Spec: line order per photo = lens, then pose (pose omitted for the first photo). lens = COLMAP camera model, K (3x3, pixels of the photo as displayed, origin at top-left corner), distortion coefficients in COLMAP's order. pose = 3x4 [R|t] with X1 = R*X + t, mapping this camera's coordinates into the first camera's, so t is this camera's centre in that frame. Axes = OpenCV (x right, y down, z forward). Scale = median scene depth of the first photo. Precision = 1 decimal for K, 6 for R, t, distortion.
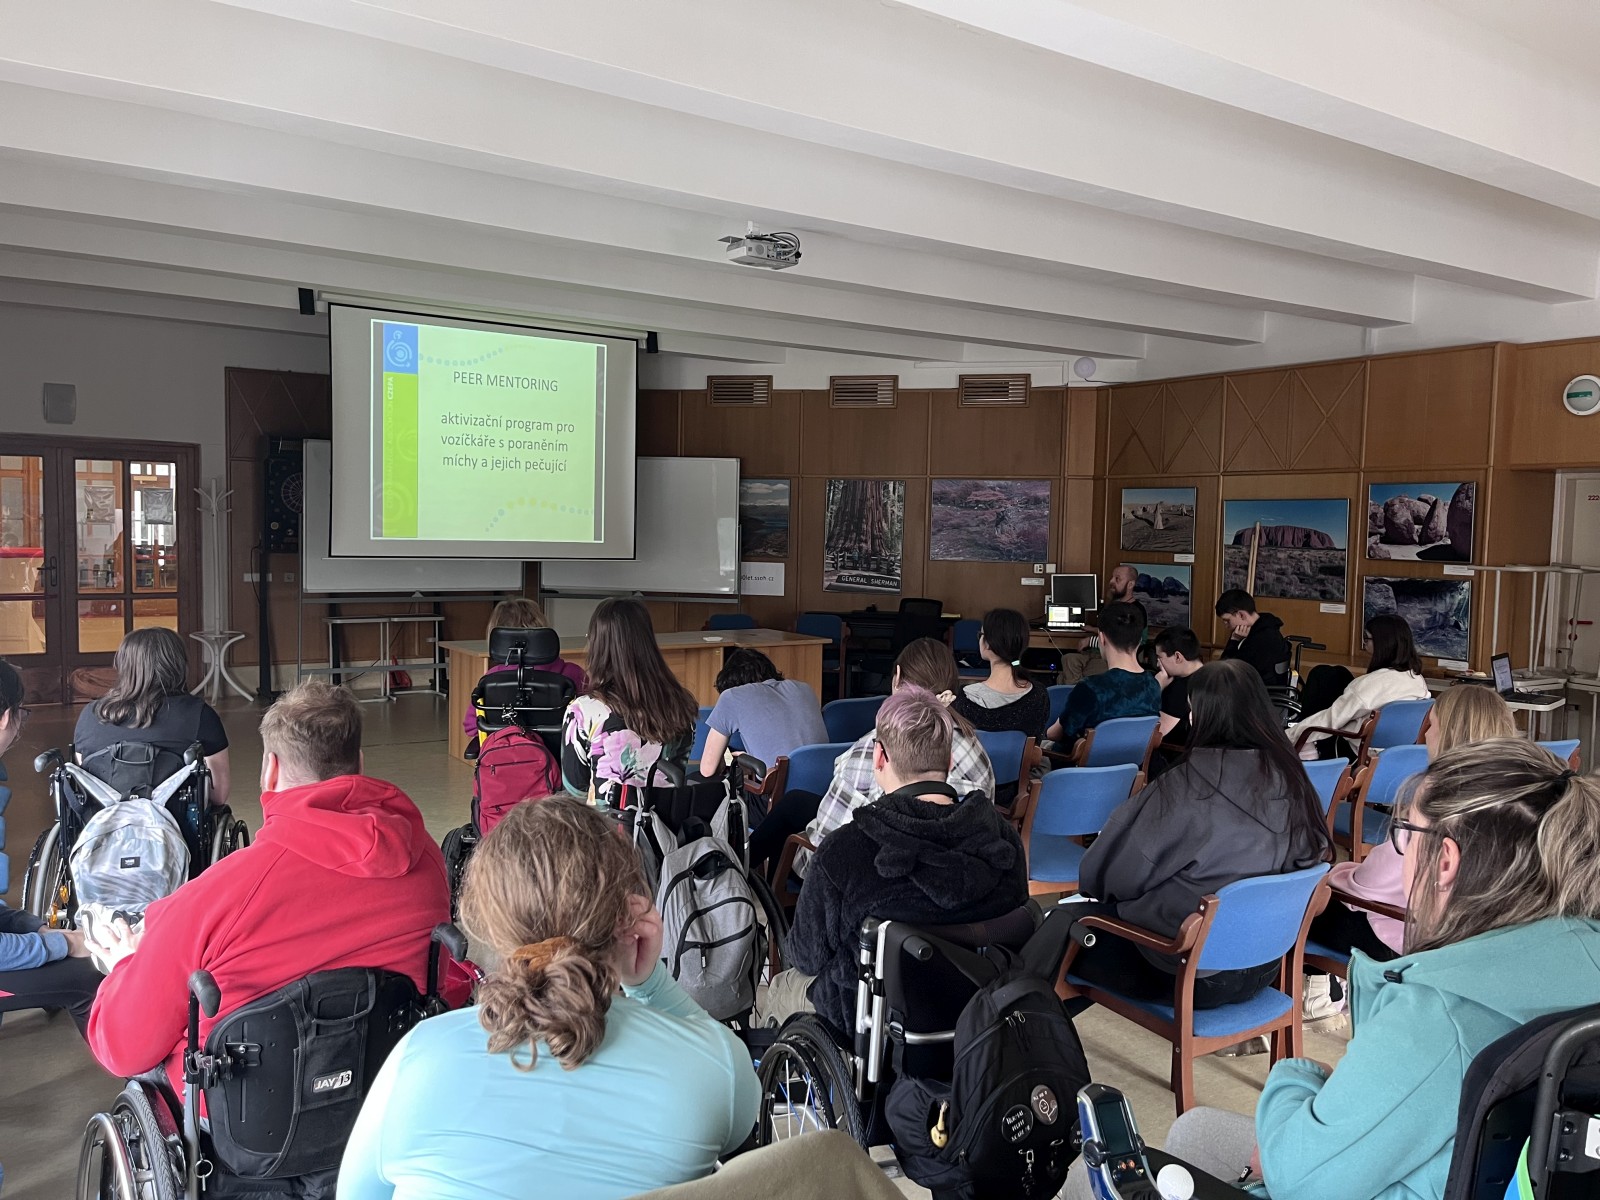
lens RADIAL K [[1214.5, 0, 785.6], [0, 1214.5, 599.7], [0, 0, 1]] dist [0.082640, -0.103520]
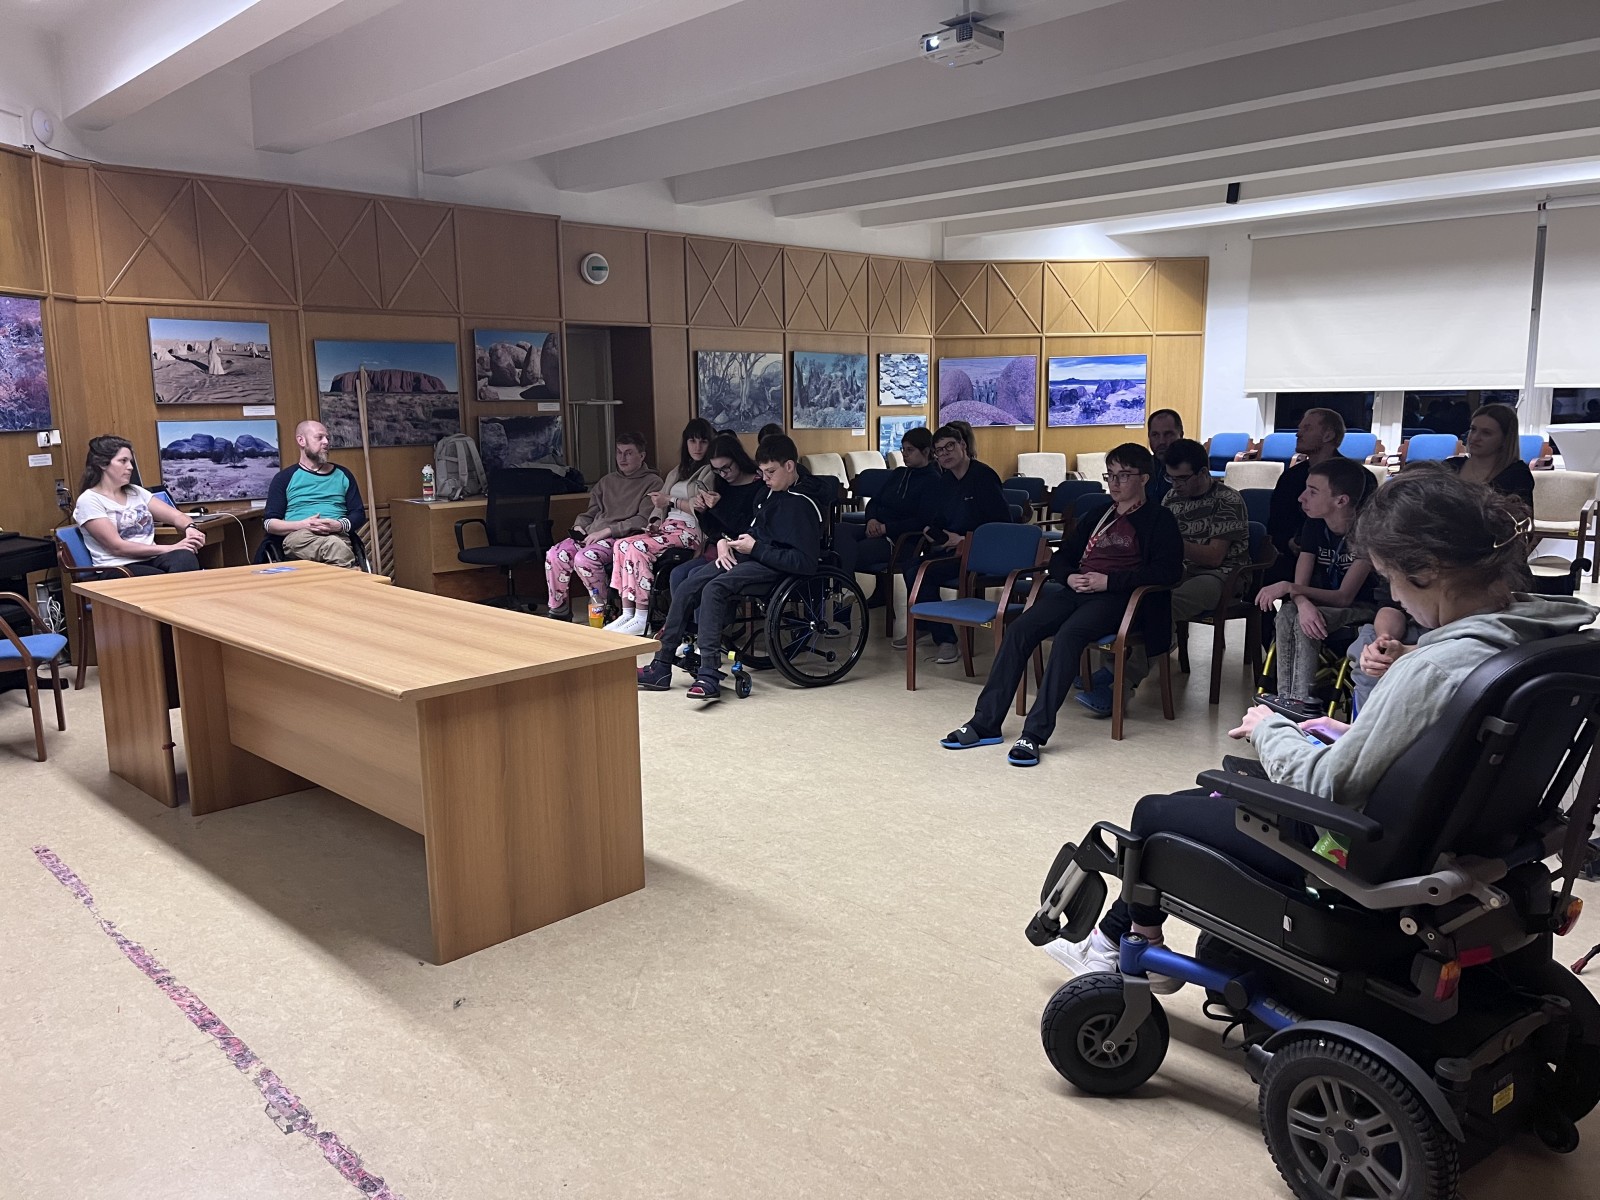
lens RADIAL K [[1214.5, 0, 785.6], [0, 1214.5, 599.7], [0, 0, 1]] dist [0.082640, -0.103520]
pose [[-0.192399, -0.179686, 0.964726, -0.523983], [0.071399, 0.977924, 0.196384, -0.043835], [-0.978716, 0.106665, -0.175322, 0.767601]]
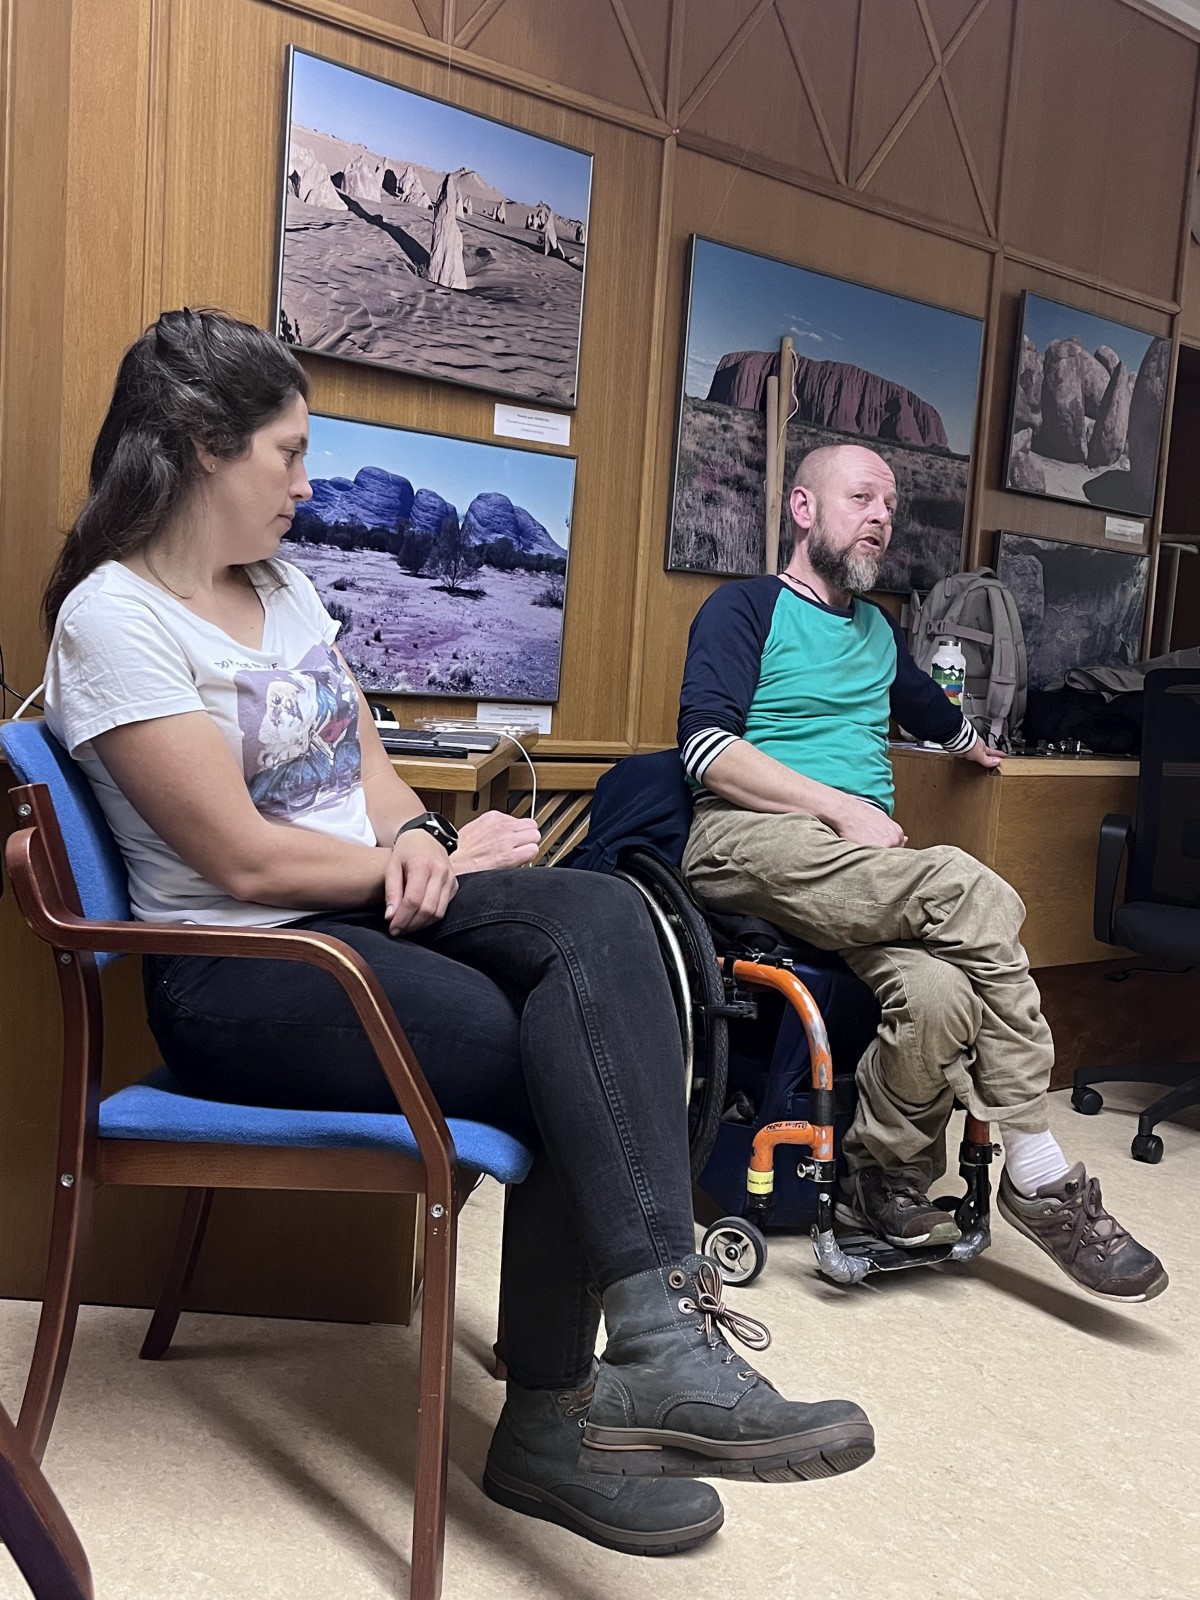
lens RADIAL K [[1631.8, 0, 600.0], [0, 1631.8, 800.0], [0, 0, 1]] dist [0.018724, -0.003558]
pose [[-0.137842, -0.113539, 0.983925, -0.023757], [-0.005283, 0.993478, 0.113901, 0.005250], [-0.990440, 0.010503, -0.137543, 0.975856]]
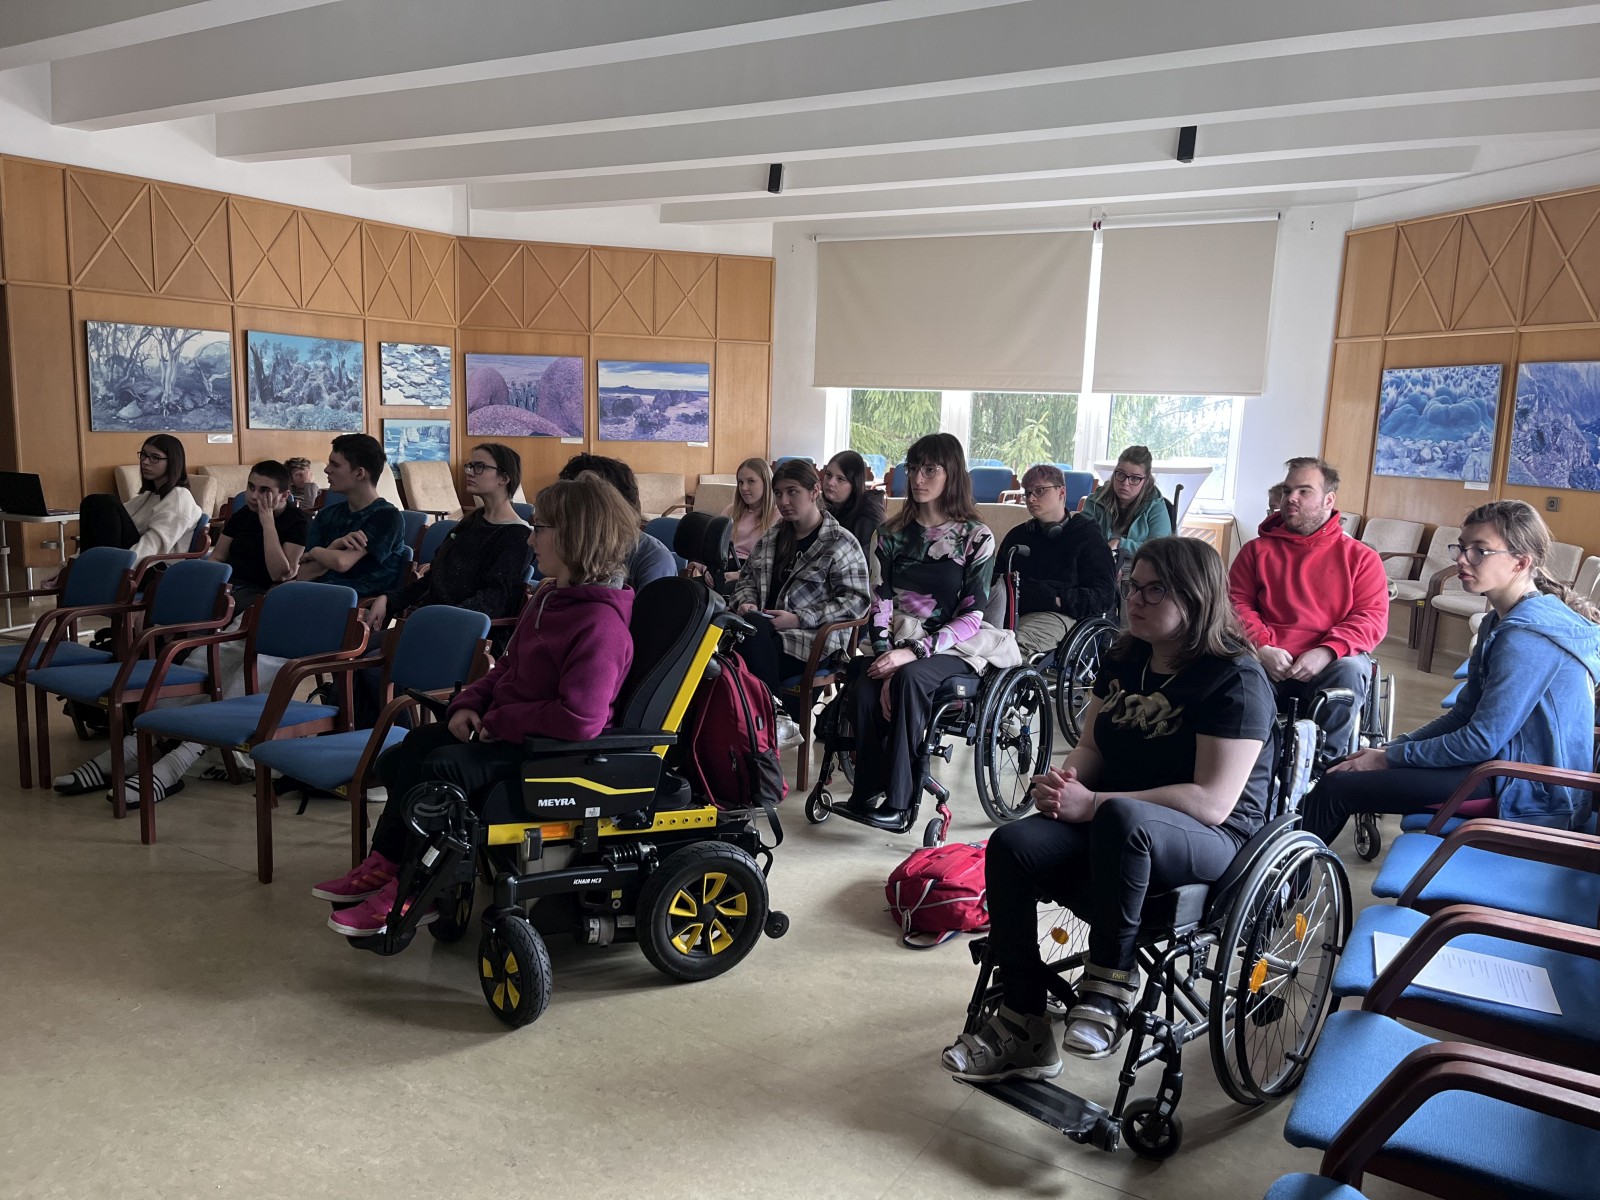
lens RADIAL K [[1241.7, 0, 802.7], [0, 1241.7, 616.9], [0, 0, 1]] dist [0.023836, -0.000704]
pose [[-0.423271, -0.189550, 0.885953, -0.415346], [0.012410, 0.976565, 0.214866, -0.033880], [-0.905918, 0.101941, -0.410999, 0.571947]]
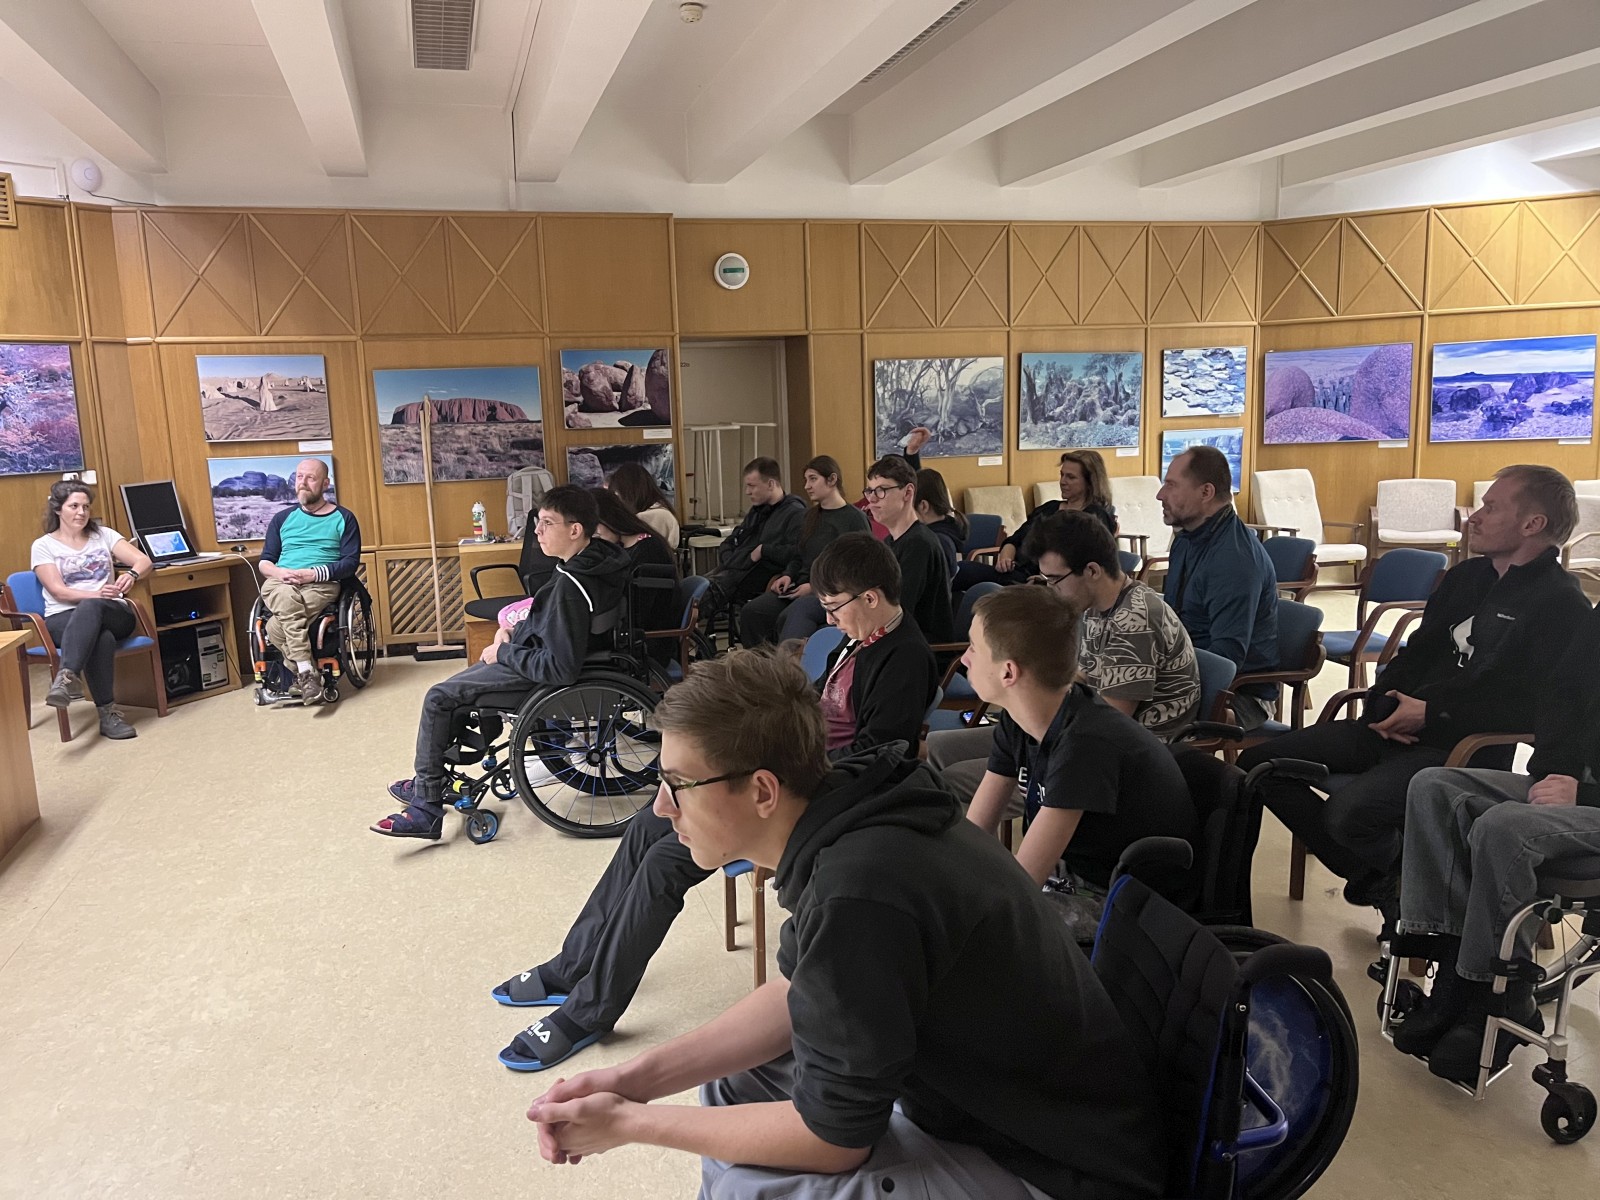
lens RADIAL K [[1214.5, 0, 785.6], [0, 1214.5, 599.7], [0, 0, 1]] dist [0.082640, -0.103520]
pose [[0.291111, -0.181951, 0.939227, -0.330785], [0.101924, 0.982059, 0.158658, -0.029373], [-0.951244, 0.049543, 0.304433, 0.446578]]
